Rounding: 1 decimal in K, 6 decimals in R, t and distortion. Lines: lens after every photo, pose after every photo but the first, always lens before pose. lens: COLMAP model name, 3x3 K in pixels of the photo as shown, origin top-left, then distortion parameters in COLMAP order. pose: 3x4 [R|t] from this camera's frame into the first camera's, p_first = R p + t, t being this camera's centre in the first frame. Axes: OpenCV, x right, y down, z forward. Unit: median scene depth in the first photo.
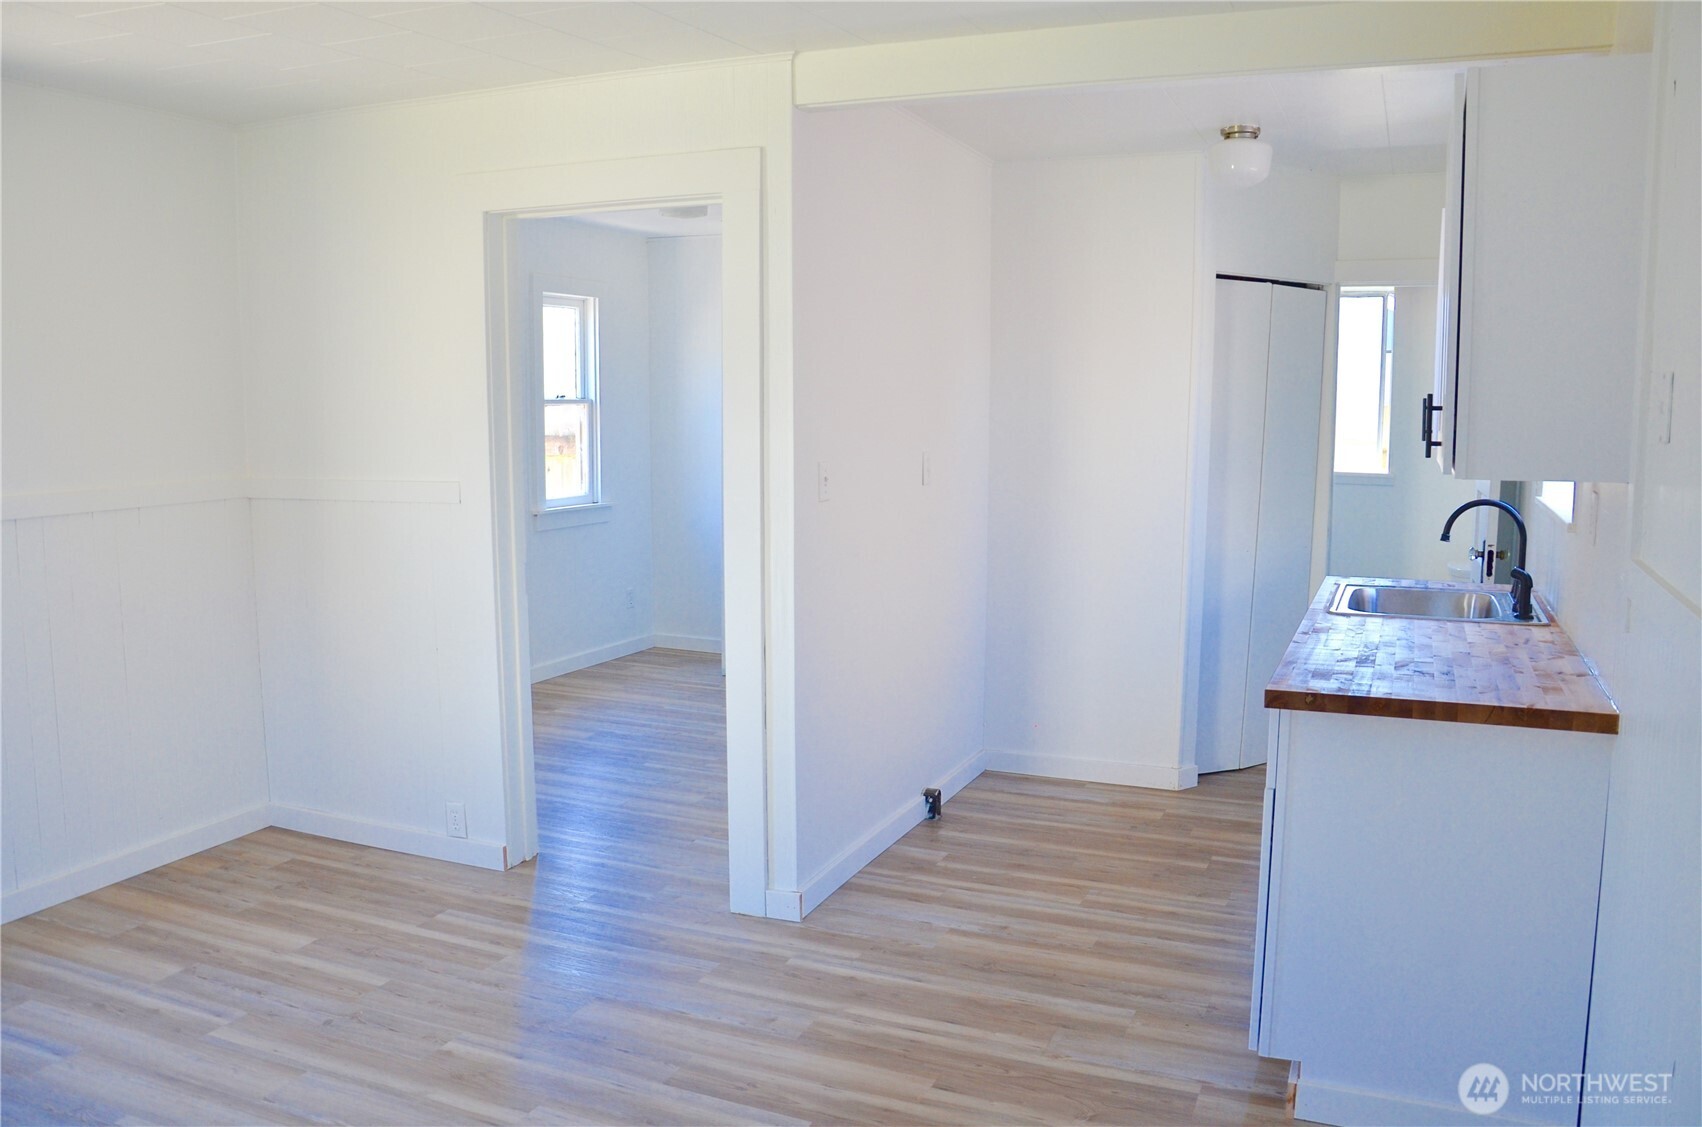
lens RADIAL K [[1303.5, 0, 851.1], [0, 1303.5, 563.0], [0, 0, 1]] dist [-0.086830, 0.022653]
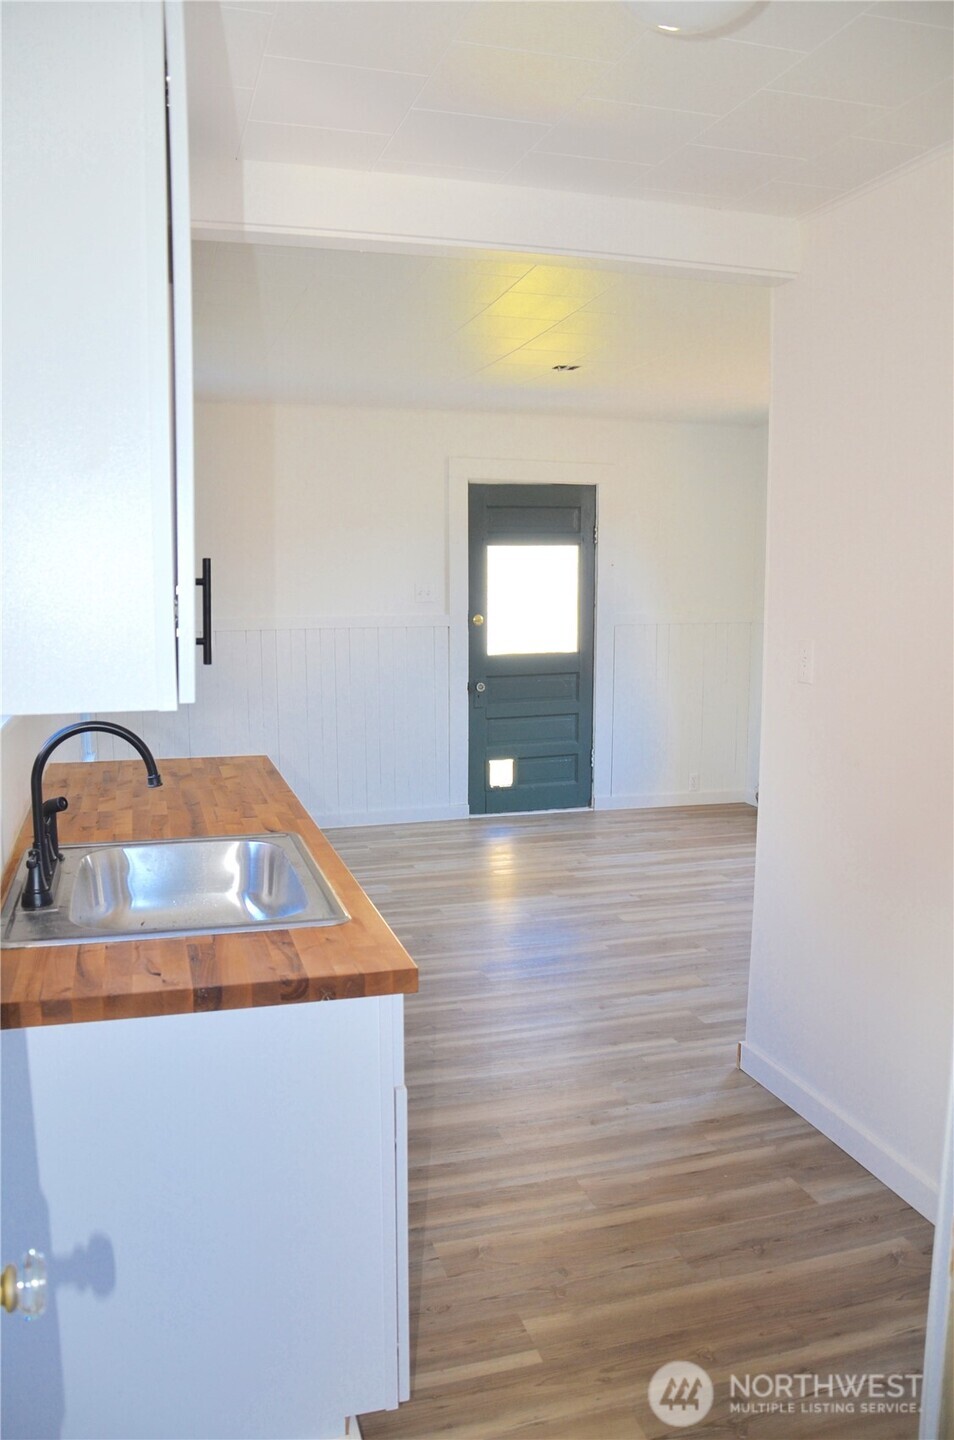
lens RADIAL K [[1102.8, 0, 479.6], [0, 1102.8, 719.7], [0, 0, 1]] dist [-0.086830, 0.022653]
pose [[-0.749040, 0.083155, -0.657286, 0.707890], [-0.091590, 0.969569, 0.227039, -0.186262], [0.656163, 0.230262, -0.718630, 1.505676]]
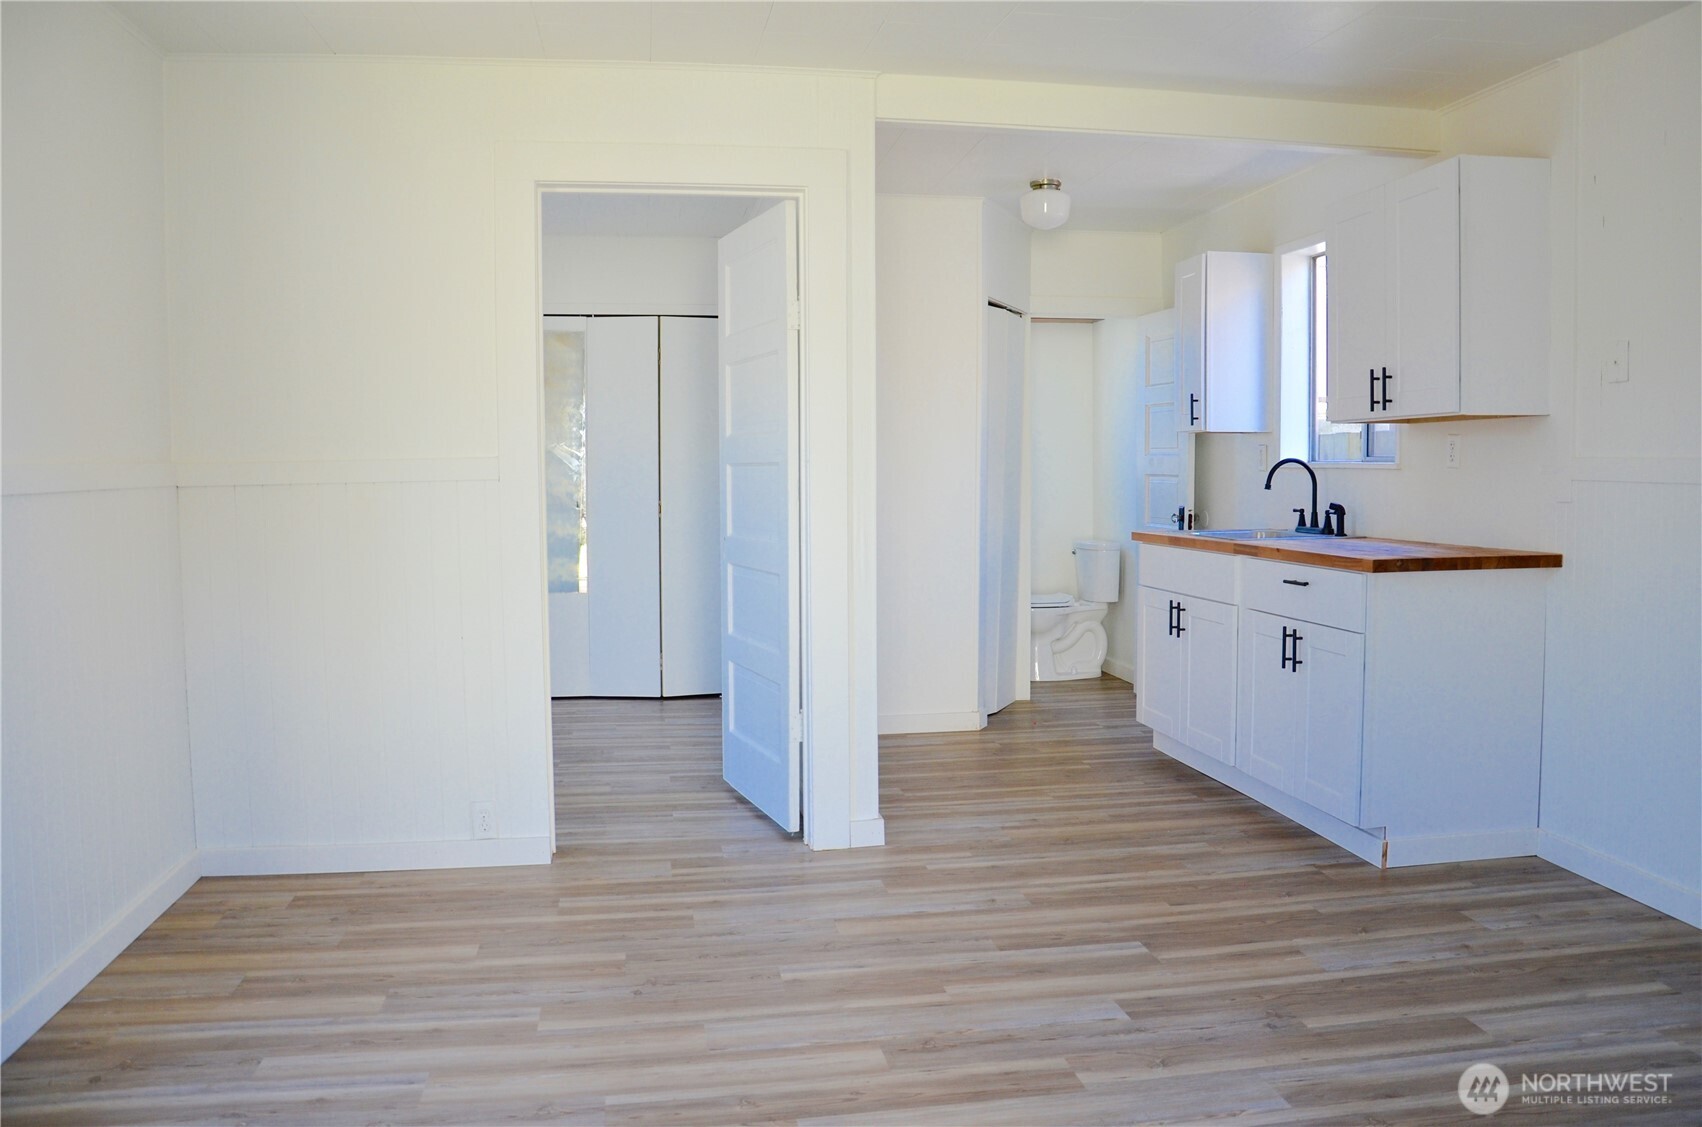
lens RADIAL K [[1303.5, 0, 852.0], [0, 1303.5, 562.8], [0, 0, 1]] dist [-0.086830, 0.022653]
pose [[0.833102, -0.042173, 0.551509, -0.692048], [0.072472, 0.996816, -0.033251, 0.076967], [-0.548351, 0.067670, 0.833506, 0.085954]]
